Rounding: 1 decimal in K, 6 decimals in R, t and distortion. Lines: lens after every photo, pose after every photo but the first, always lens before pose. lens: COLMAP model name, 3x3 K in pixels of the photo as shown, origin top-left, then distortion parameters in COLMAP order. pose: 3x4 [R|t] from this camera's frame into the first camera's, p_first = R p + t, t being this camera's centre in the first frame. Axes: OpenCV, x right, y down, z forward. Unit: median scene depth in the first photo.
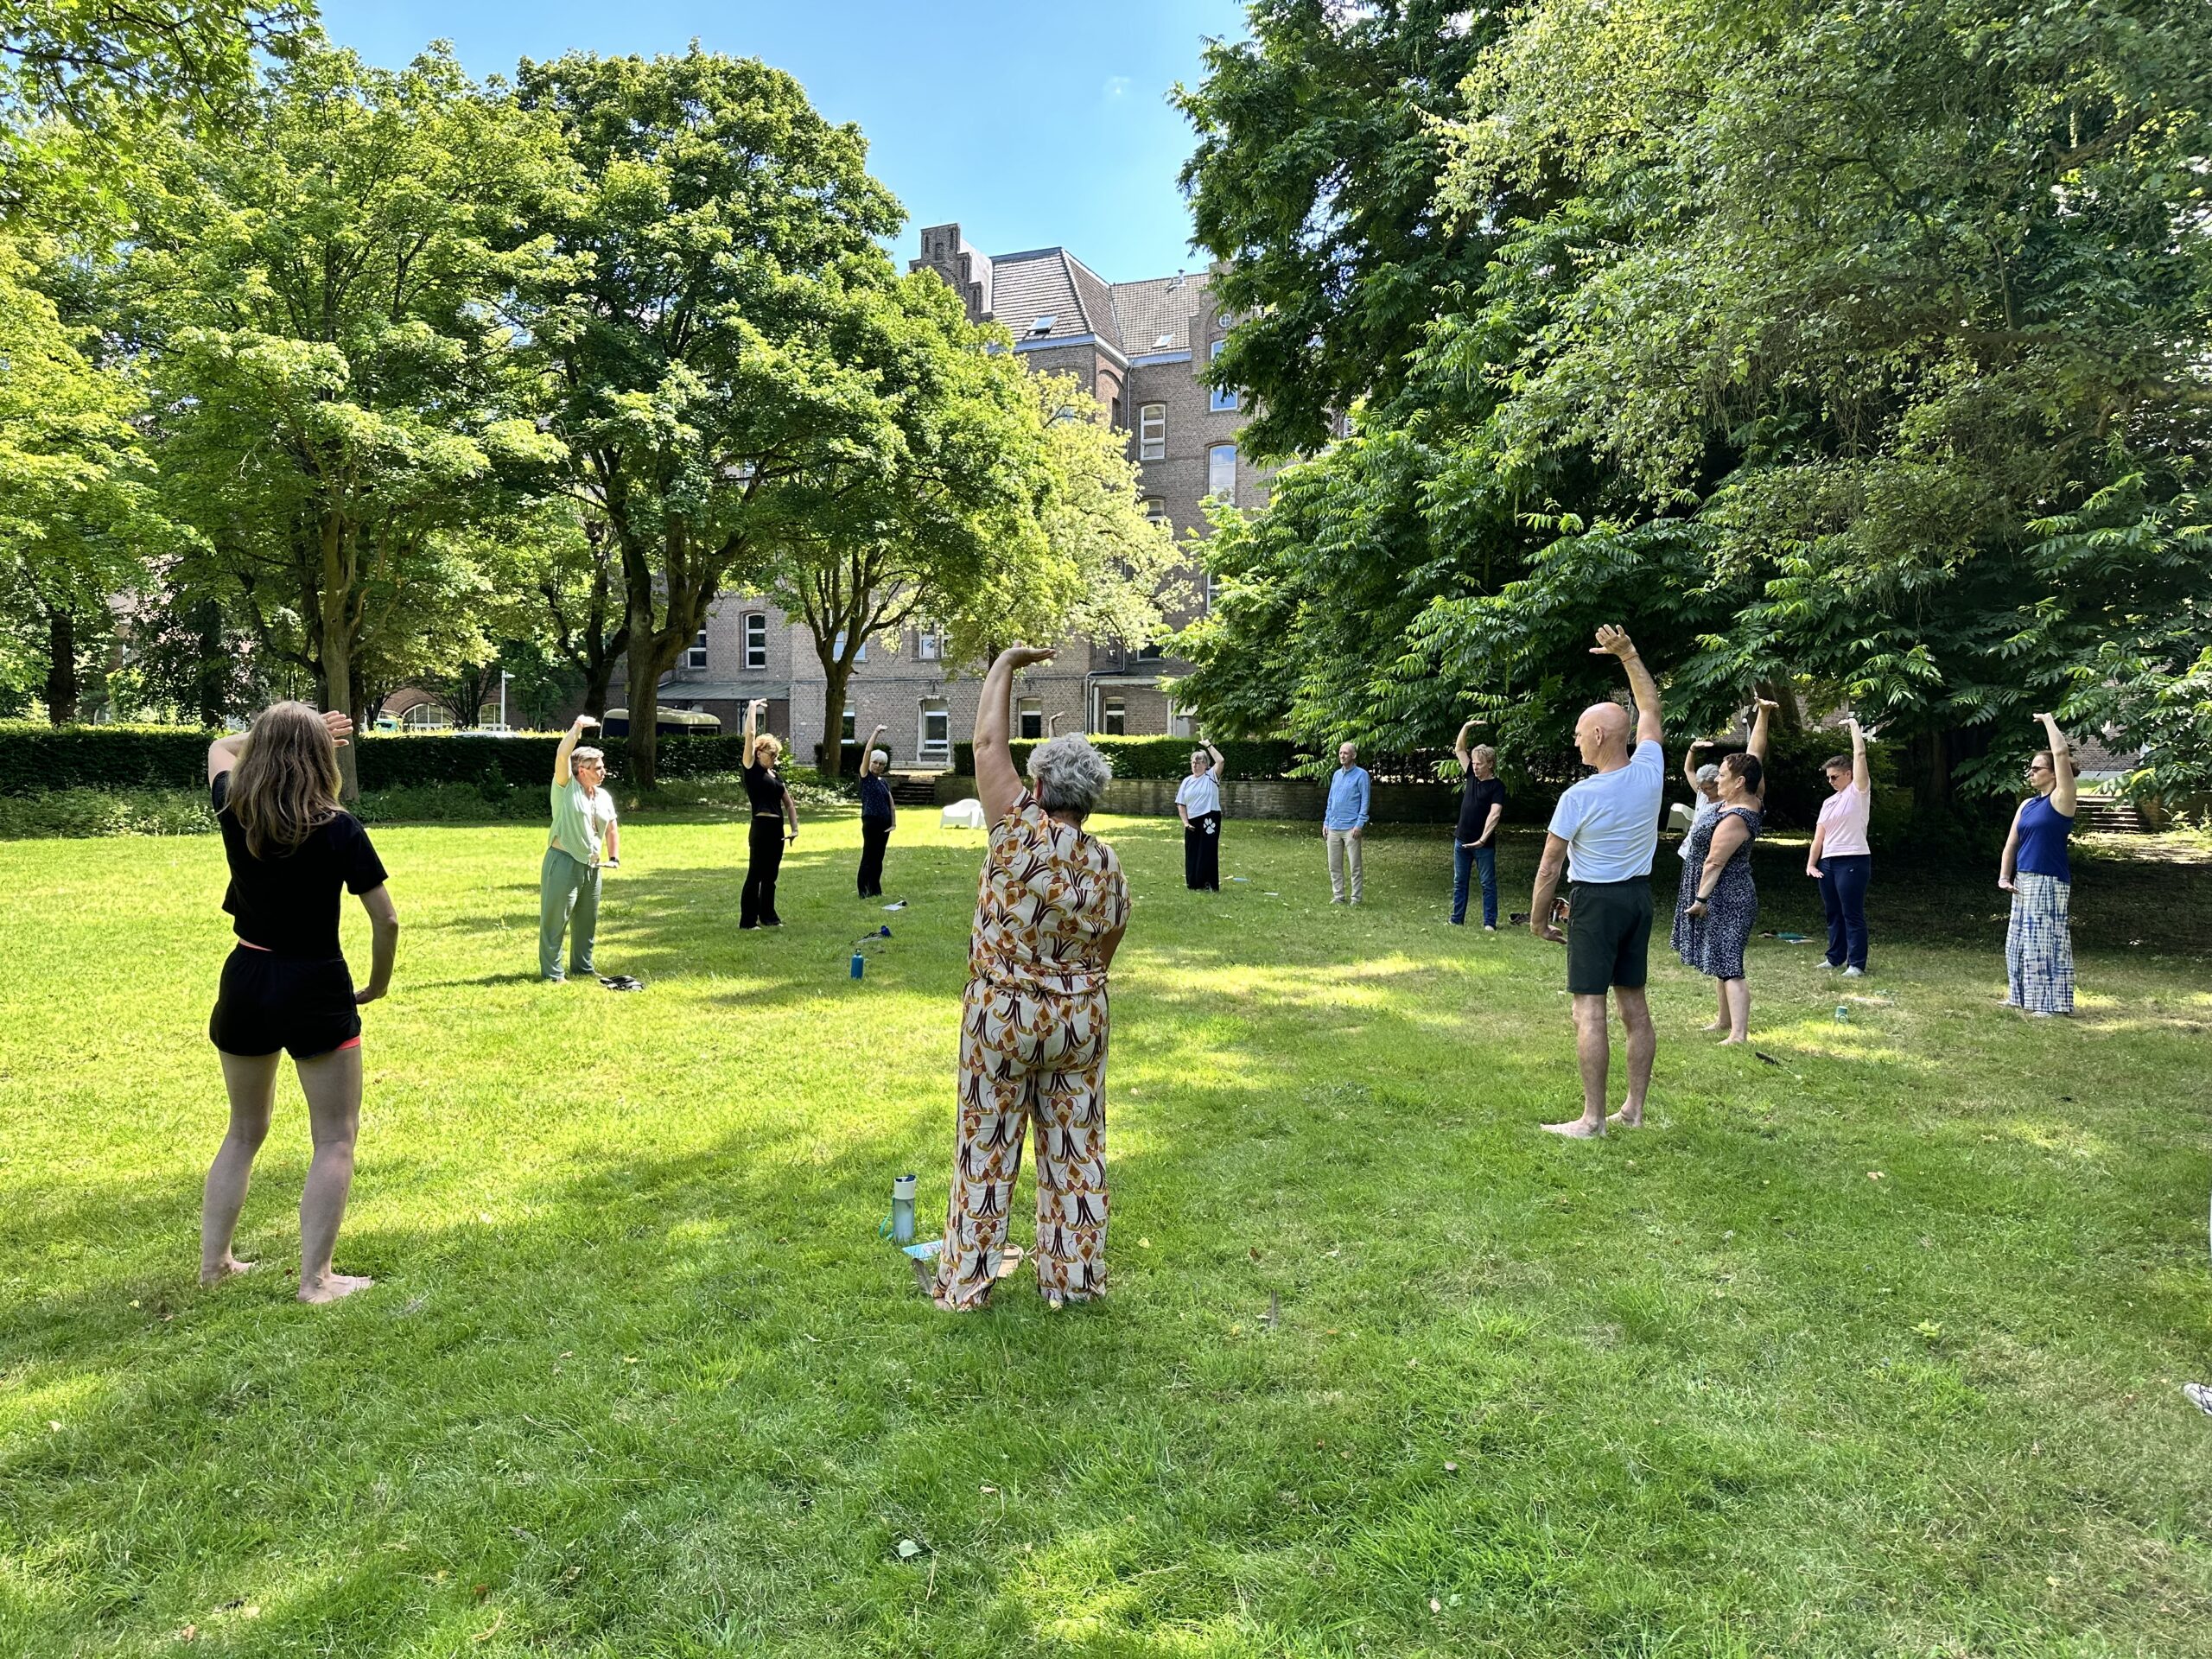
lens RADIAL K [[1534.6, 0, 1026.1], [0, 1534.6, 846.1], [0, 0, 1]] dist [0.037084, -0.053950]
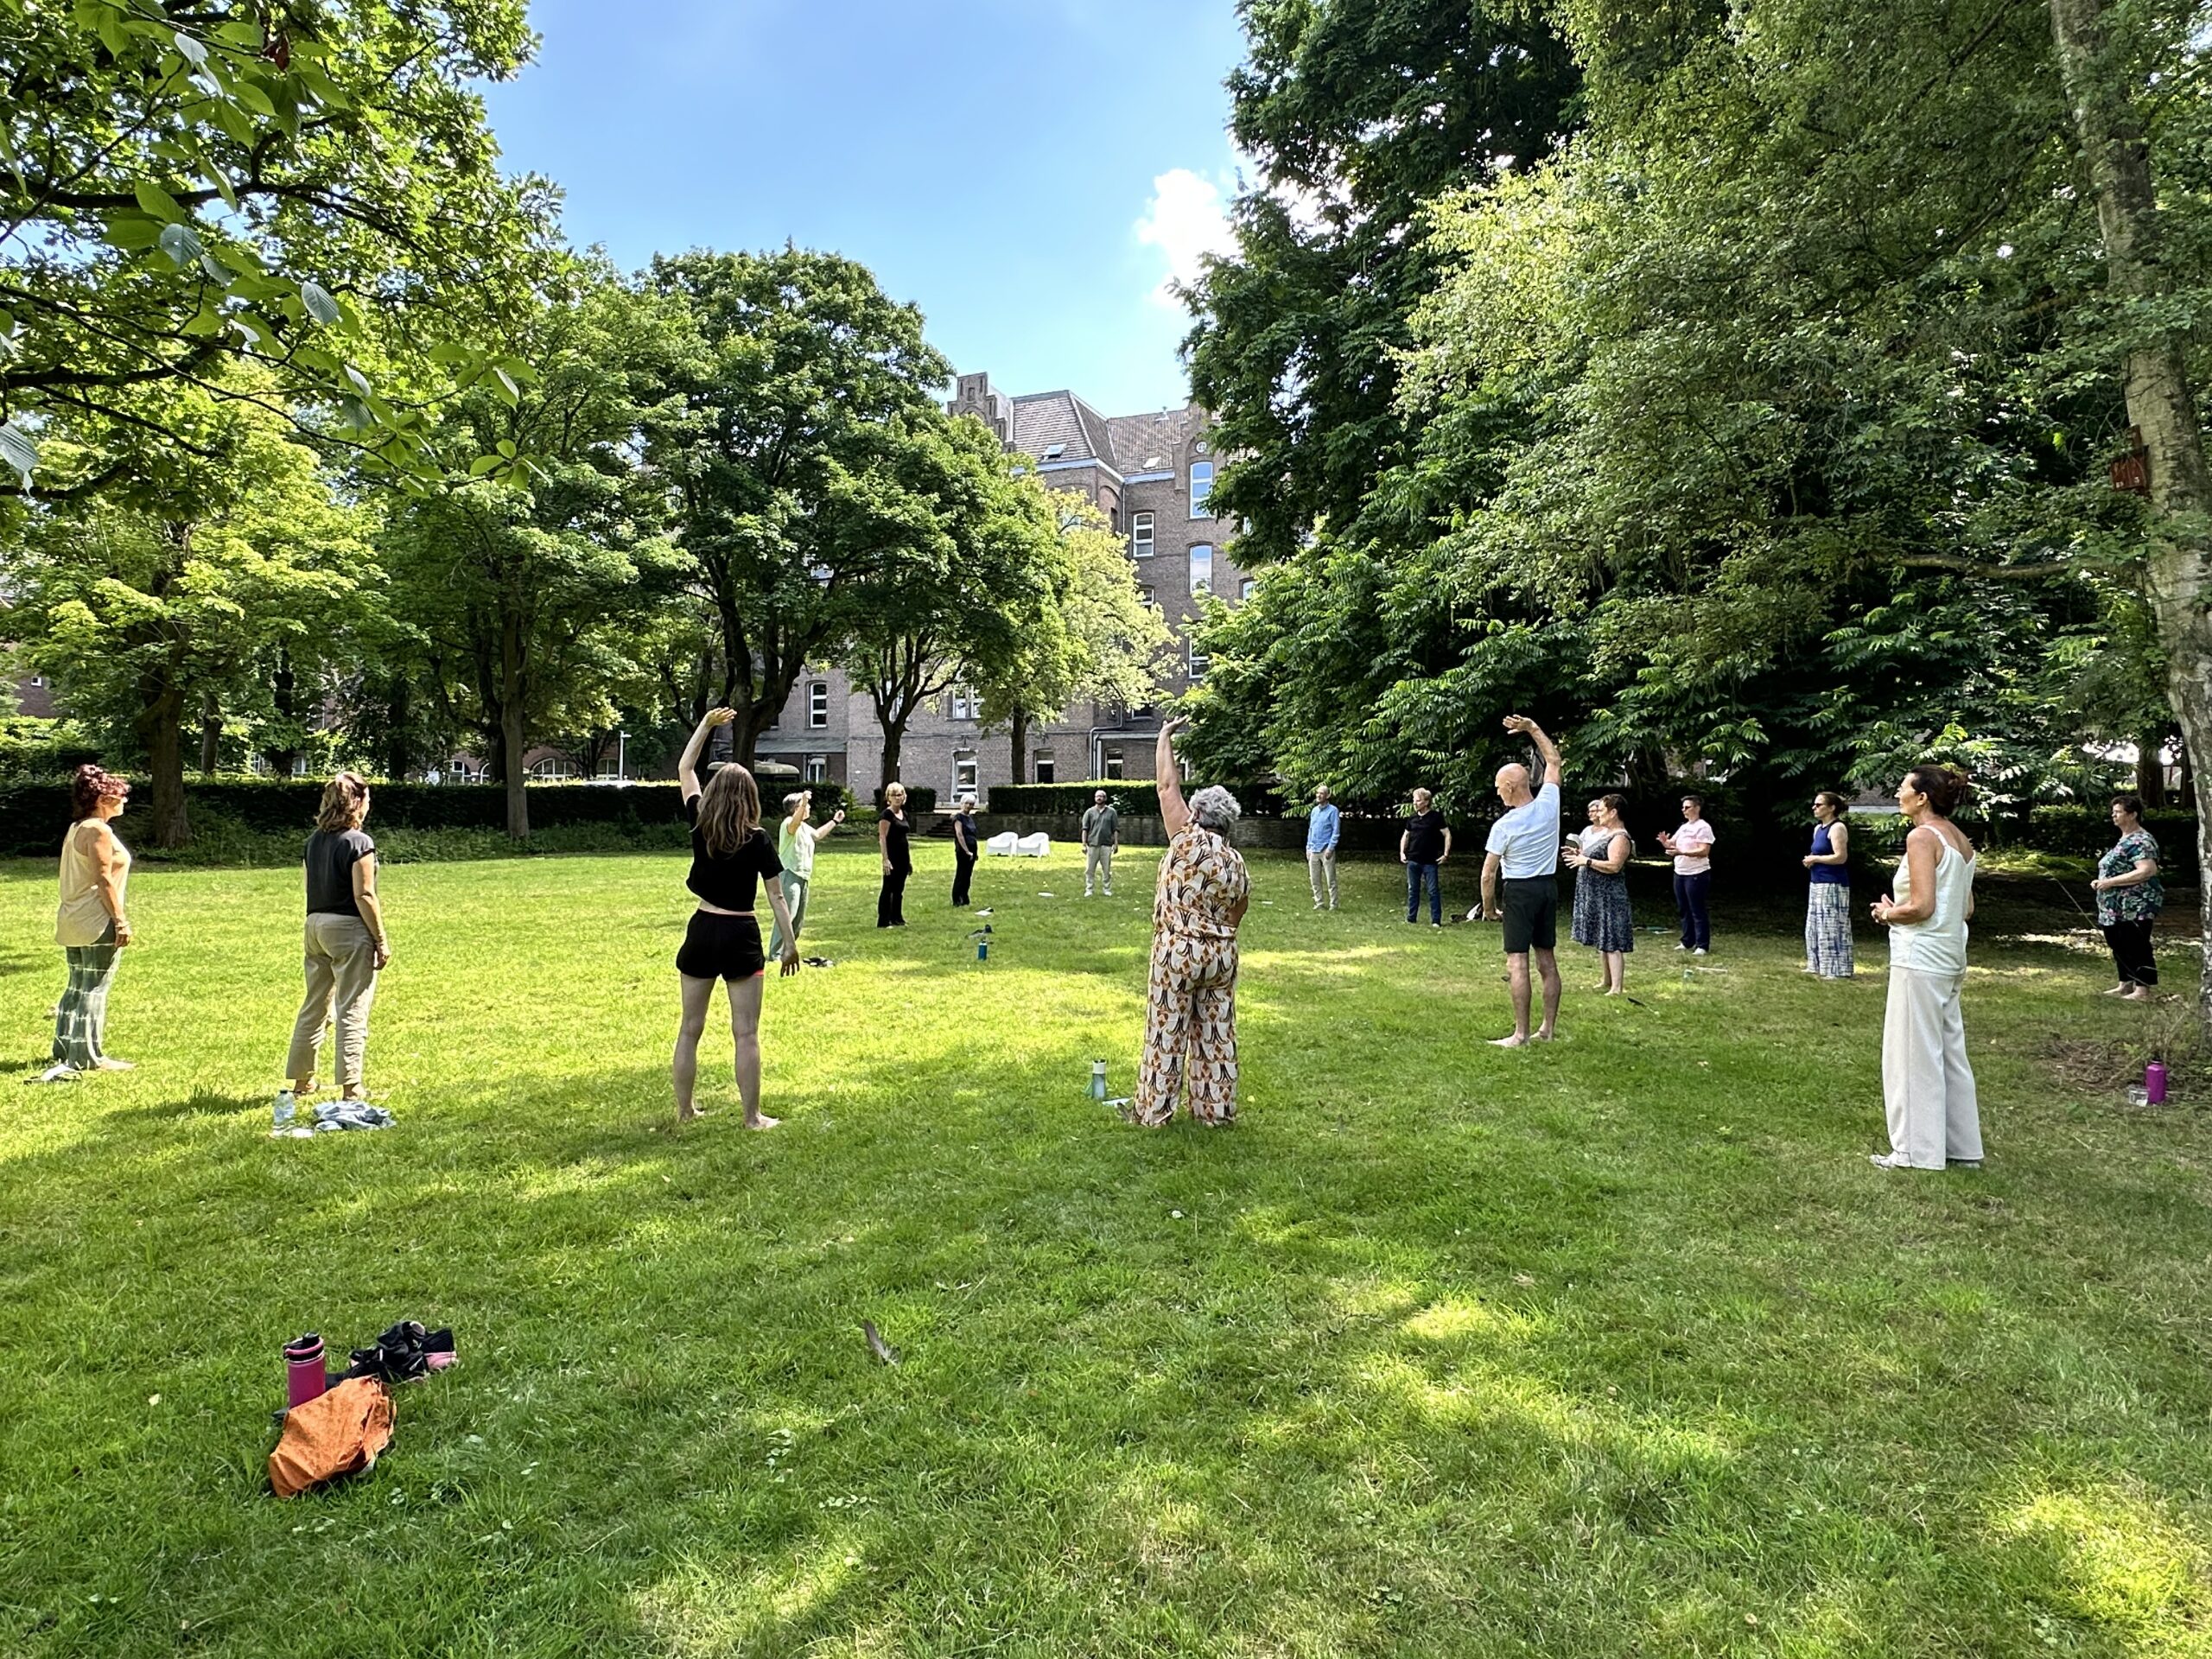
lens RADIAL K [[1292.4, 0, 1011.0], [0, 1292.4, 827.3], [0, 0, 1]] dist [-0.008702, 0.004457]
pose [[0.999899, -0.003088, -0.013843, -0.048974], [0.002595, 0.999365, -0.035537, 0.005615], [0.013944, 0.035498, 0.999272, -0.118435]]
